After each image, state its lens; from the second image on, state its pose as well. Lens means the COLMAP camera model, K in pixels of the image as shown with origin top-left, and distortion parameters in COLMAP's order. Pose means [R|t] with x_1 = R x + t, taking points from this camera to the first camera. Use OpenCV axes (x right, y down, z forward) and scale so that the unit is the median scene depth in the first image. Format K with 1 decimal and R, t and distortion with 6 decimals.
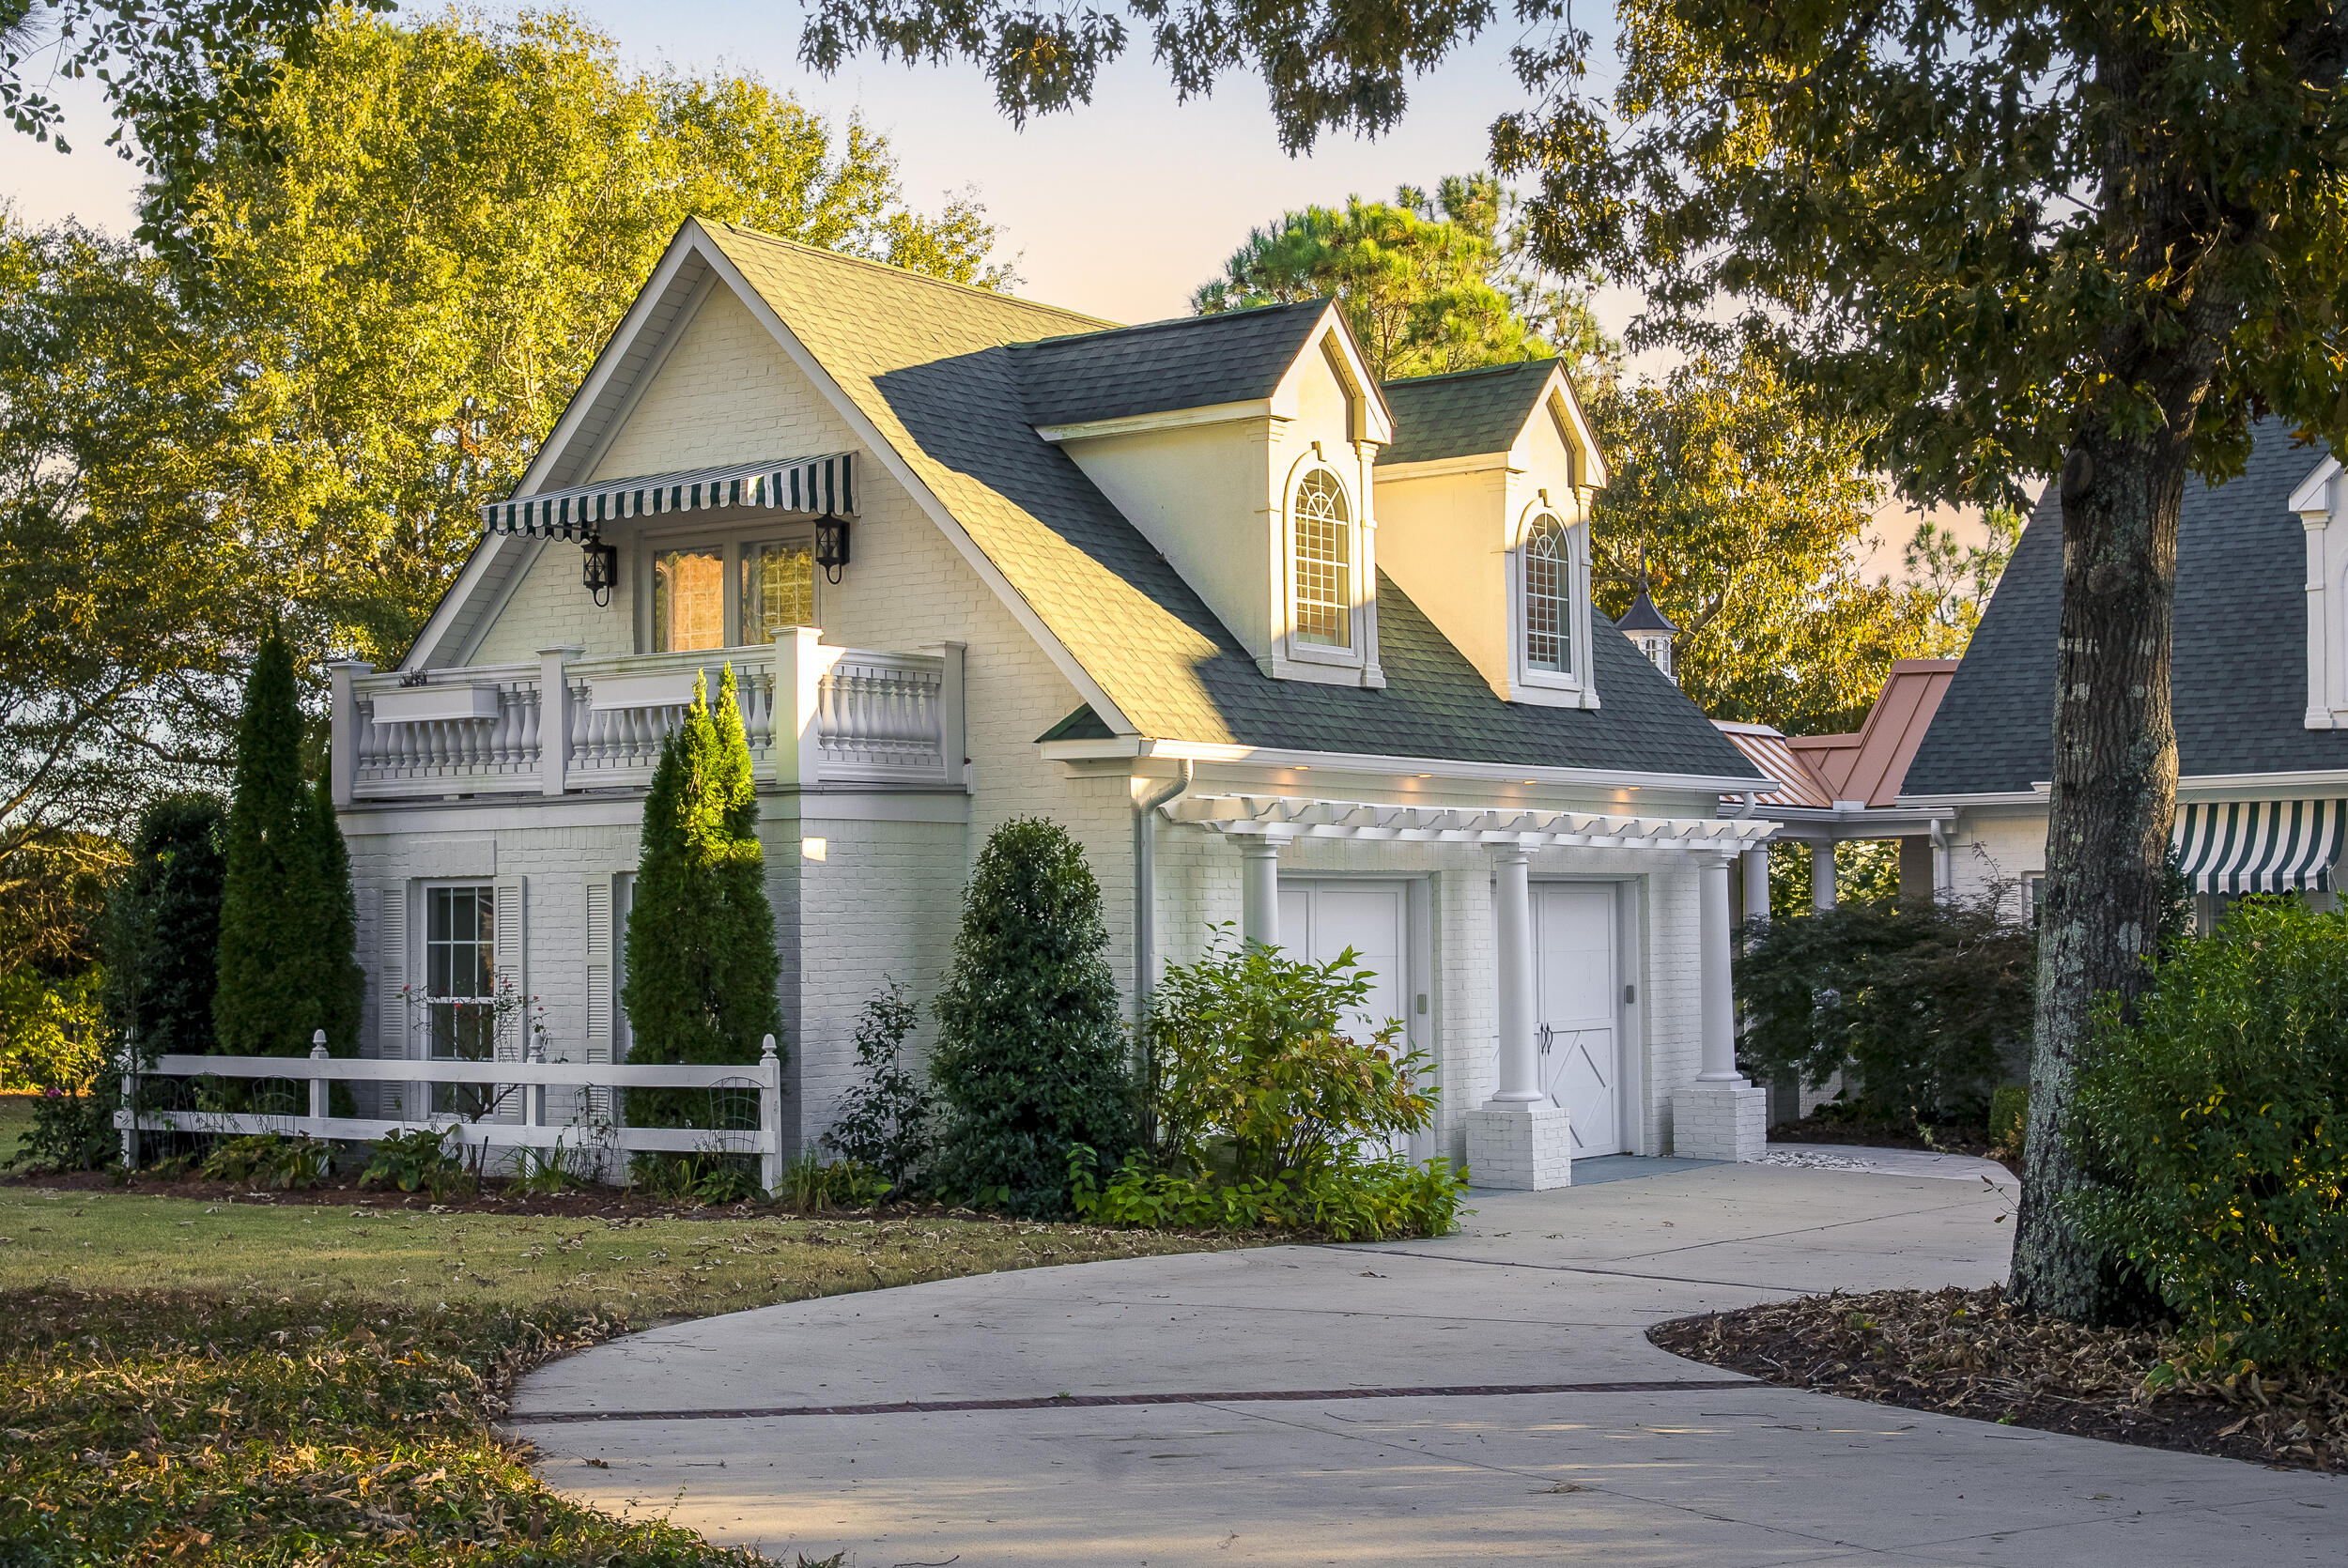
lens RADIAL K [[3351.2, 0, 1174.3], [0, 3351.2, 783.4], [0, 0, 1]] dist [-0.036011, 0.000000]
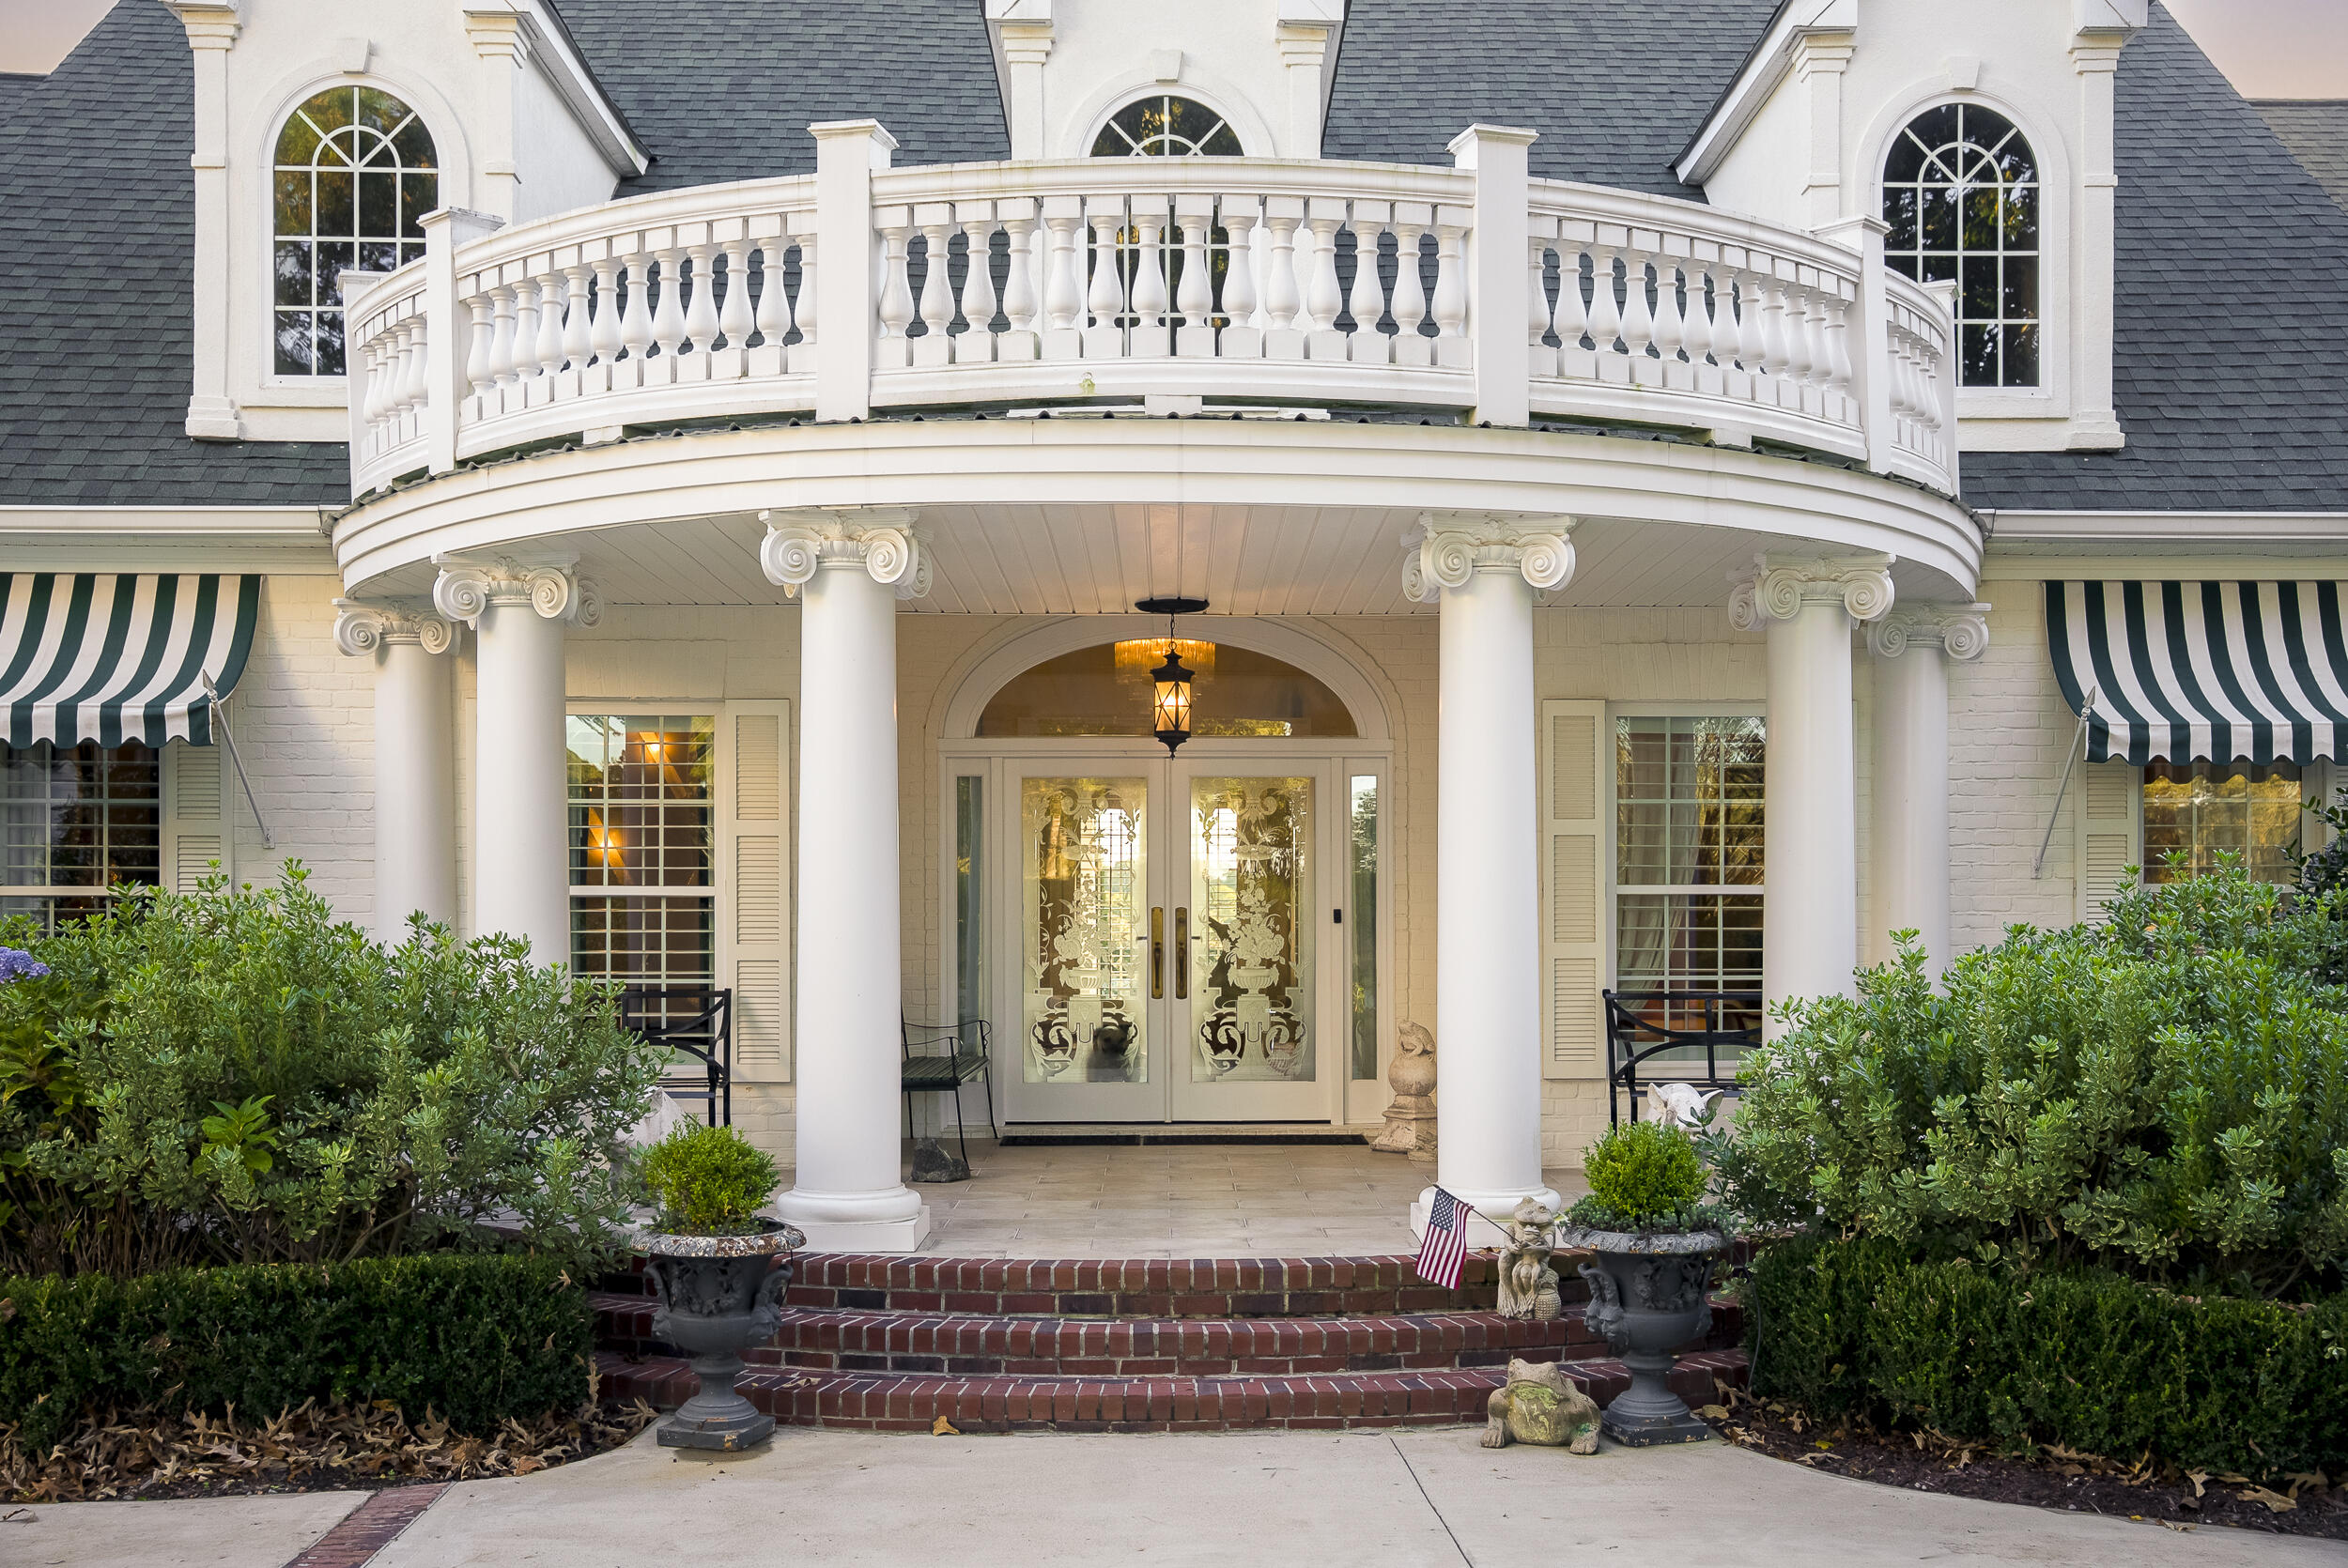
lens RADIAL K [[2492.0, 0, 1175.4], [0, 2492.0, 779.8], [0, 0, 1]] dist [-0.002625, 0.000000]
pose [[0.791639, 0.007833, 0.610939, 0.221230], [-0.039327, 0.998498, 0.038157, 0.016925], [-0.609722, -0.054233, 0.790758, 0.586615]]
